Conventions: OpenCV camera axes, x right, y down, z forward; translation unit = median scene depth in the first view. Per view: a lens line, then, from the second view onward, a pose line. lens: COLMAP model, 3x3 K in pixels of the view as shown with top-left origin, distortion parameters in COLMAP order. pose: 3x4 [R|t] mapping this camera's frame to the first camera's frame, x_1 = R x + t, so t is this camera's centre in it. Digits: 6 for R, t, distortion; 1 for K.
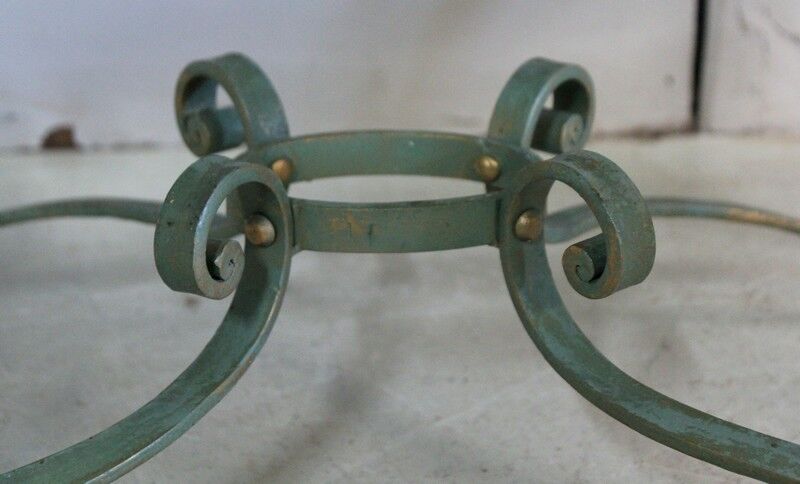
lens RADIAL K [[1450.8, 0, 401.3], [0, 1450.8, 240.1], [0, 0, 1]] dist [0.009788, 0.000000]
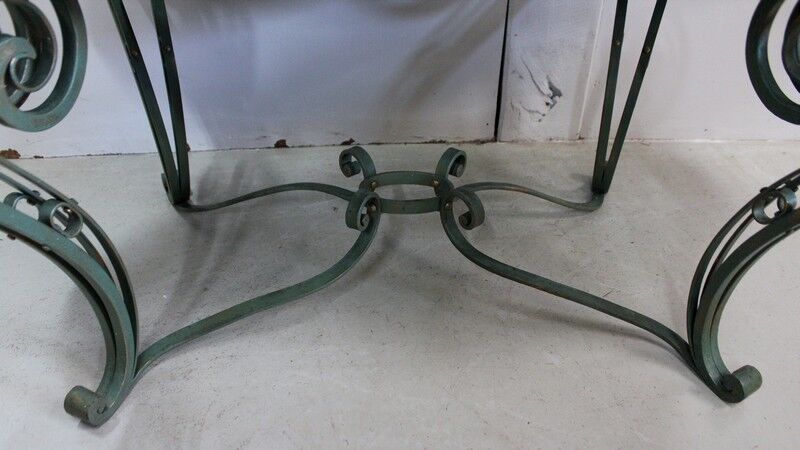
lens RADIAL K [[615.5, 0, 397.6], [0, 615.5, 229.1], [0, 0, 1]] dist [-0.086751, -0.002782]
pose [[0.998649, -0.000979, 0.051963, -0.098242], [-0.008661, 0.982704, 0.184980, -0.200577], [-0.051245, -0.185180, 0.981367, -0.397492]]
